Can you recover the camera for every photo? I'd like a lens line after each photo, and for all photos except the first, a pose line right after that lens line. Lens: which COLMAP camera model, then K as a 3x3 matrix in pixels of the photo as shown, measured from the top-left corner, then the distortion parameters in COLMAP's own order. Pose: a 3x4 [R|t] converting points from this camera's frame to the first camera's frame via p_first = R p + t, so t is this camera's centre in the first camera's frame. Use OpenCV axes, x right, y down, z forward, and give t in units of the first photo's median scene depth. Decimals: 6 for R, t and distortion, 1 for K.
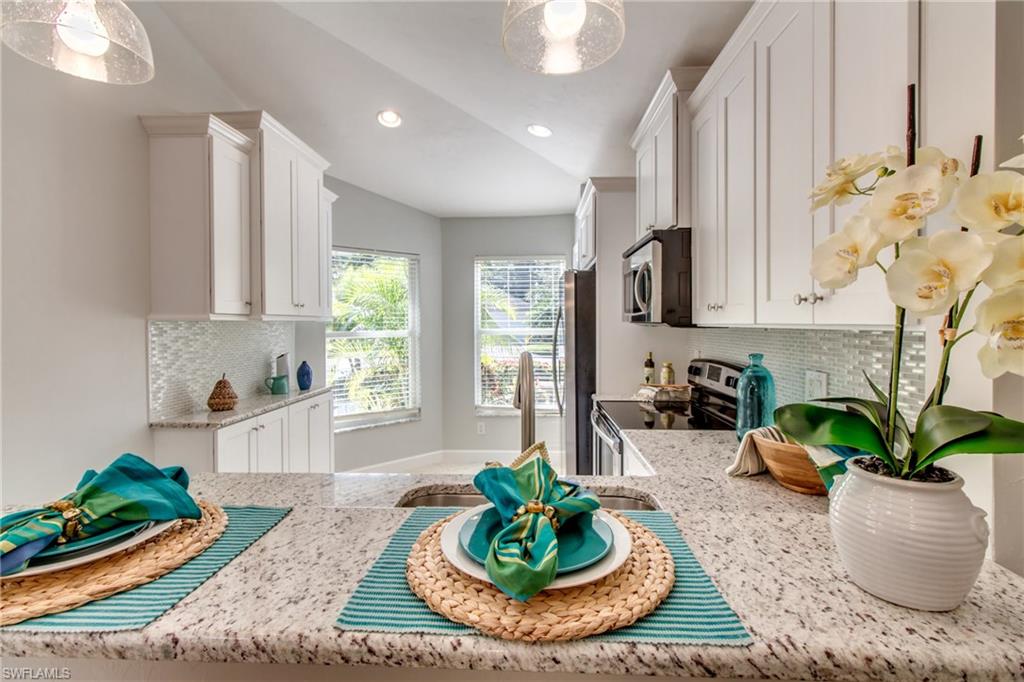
lens RADIAL K [[470.3, 0, 512.3], [0, 470.3, 326.7], [0, 0, 1]] dist [0.004853, -0.000477]
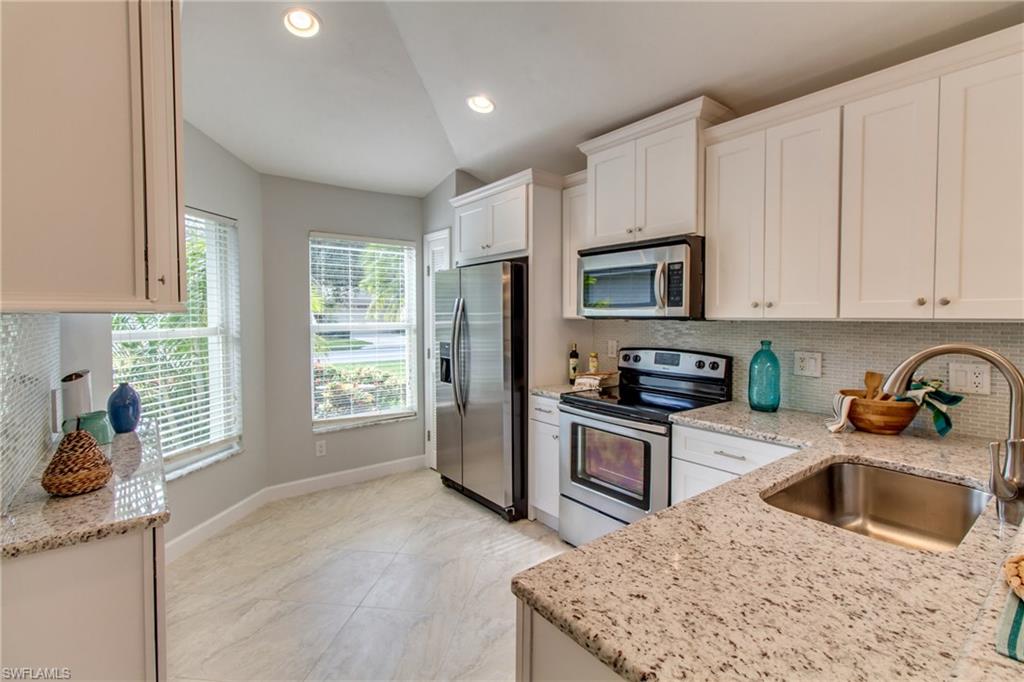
lens RADIAL K [[470.3, 0, 512.3], [0, 470.3, 326.7], [0, 0, 1]] dist [0.004853, -0.000477]
pose [[0.756980, -0.013737, 0.653293, -0.533421], [0.003856, 0.999856, 0.016556, -0.003357], [-0.653426, -0.010013, 0.756924, 0.293061]]
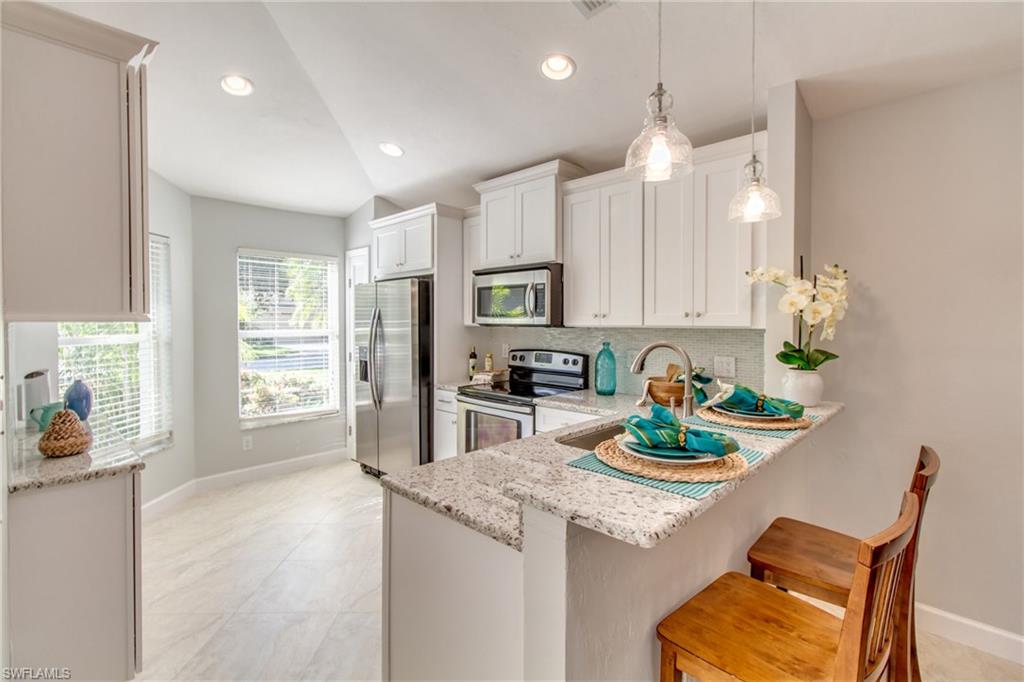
lens RADIAL K [[470.3, 0, 512.3], [0, 470.3, 326.7], [0, 0, 1]] dist [0.004853, -0.000477]
pose [[0.659763, -0.005065, 0.751457, -0.630951], [0.004512, 0.999986, 0.002778, -0.004247], [-0.751460, 0.001558, 0.659777, 0.069880]]
